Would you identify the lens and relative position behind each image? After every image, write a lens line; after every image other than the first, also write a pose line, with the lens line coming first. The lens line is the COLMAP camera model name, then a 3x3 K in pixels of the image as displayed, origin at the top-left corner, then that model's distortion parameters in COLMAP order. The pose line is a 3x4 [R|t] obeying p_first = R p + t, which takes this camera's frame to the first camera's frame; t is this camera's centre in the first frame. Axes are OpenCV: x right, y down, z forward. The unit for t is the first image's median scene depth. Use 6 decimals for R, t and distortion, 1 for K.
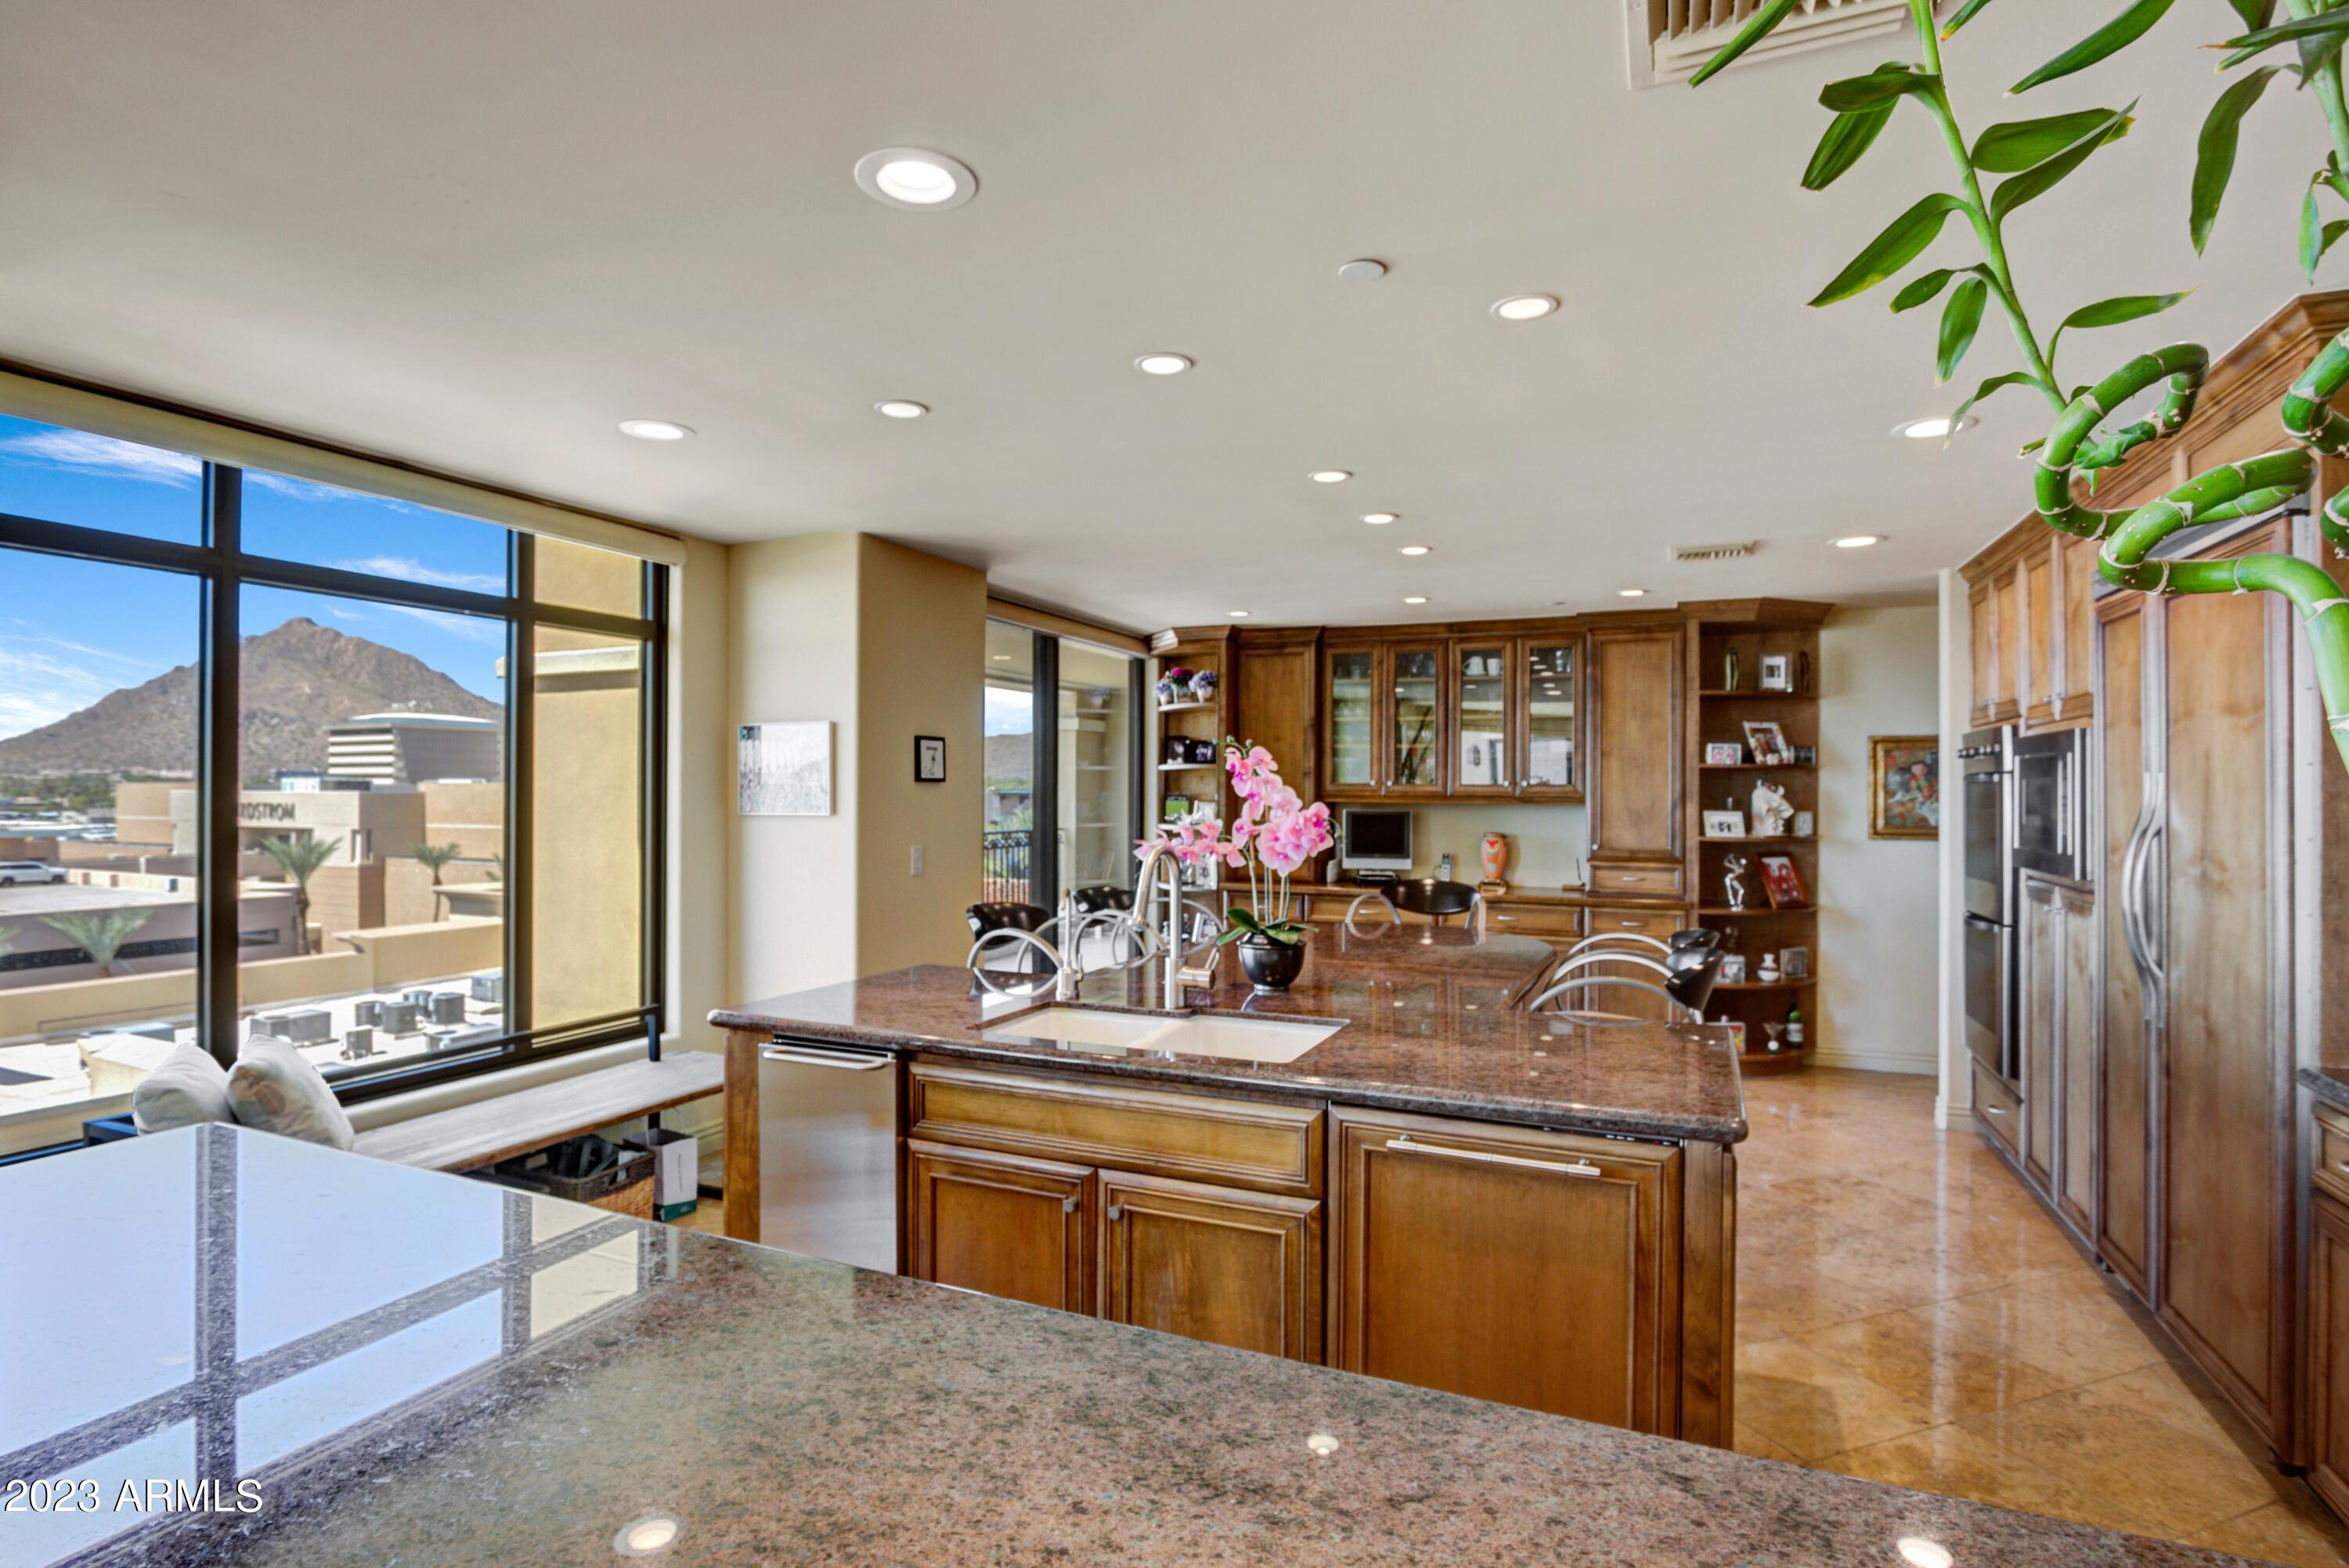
lens RADIAL K [[1151.5, 0, 1167.8], [0, 1151.5, 763.4], [0, 0, 1]] dist [-0.010569, -0.001268]
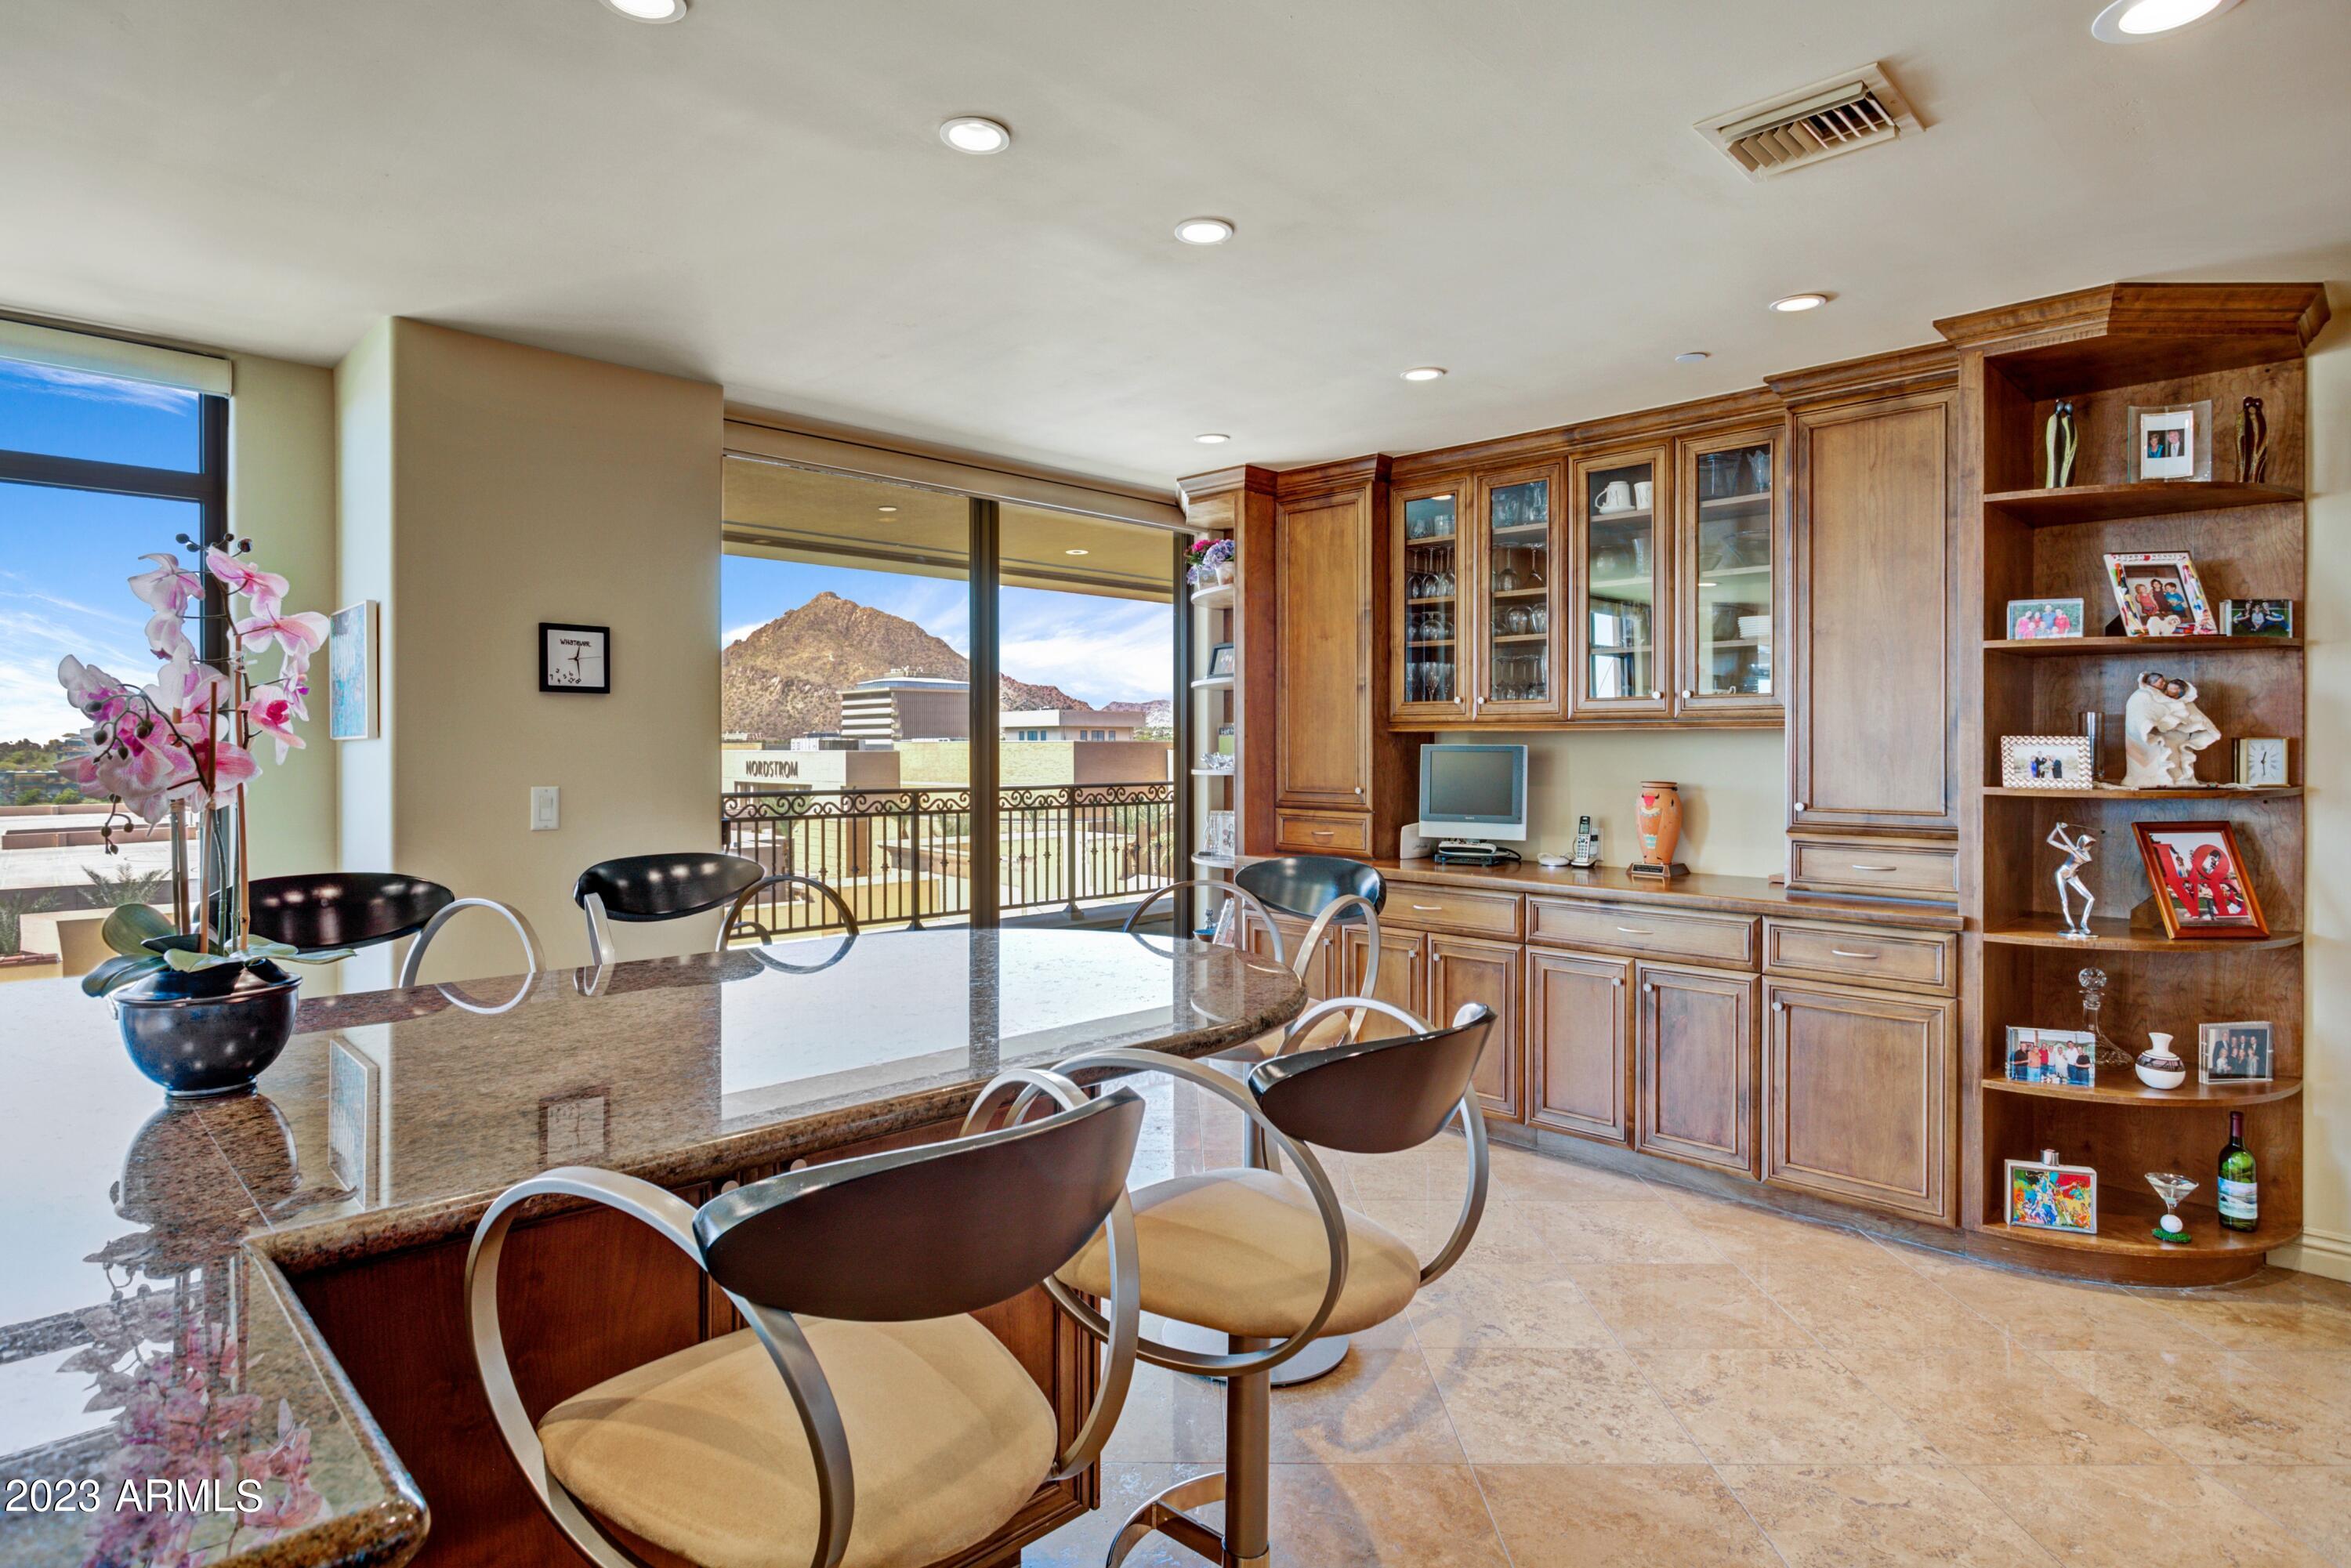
lens RADIAL K [[1256.4, 0, 1217.4], [0, 1256.4, 737.7], [0, 0, 1]] dist [0.001874, 0.001810]
pose [[0.935991, -0.005881, -0.351976, 0.330628], [0.010742, 0.999872, 0.011861, 0.030877], [0.351861, -0.014882, 0.935934, 0.357616]]
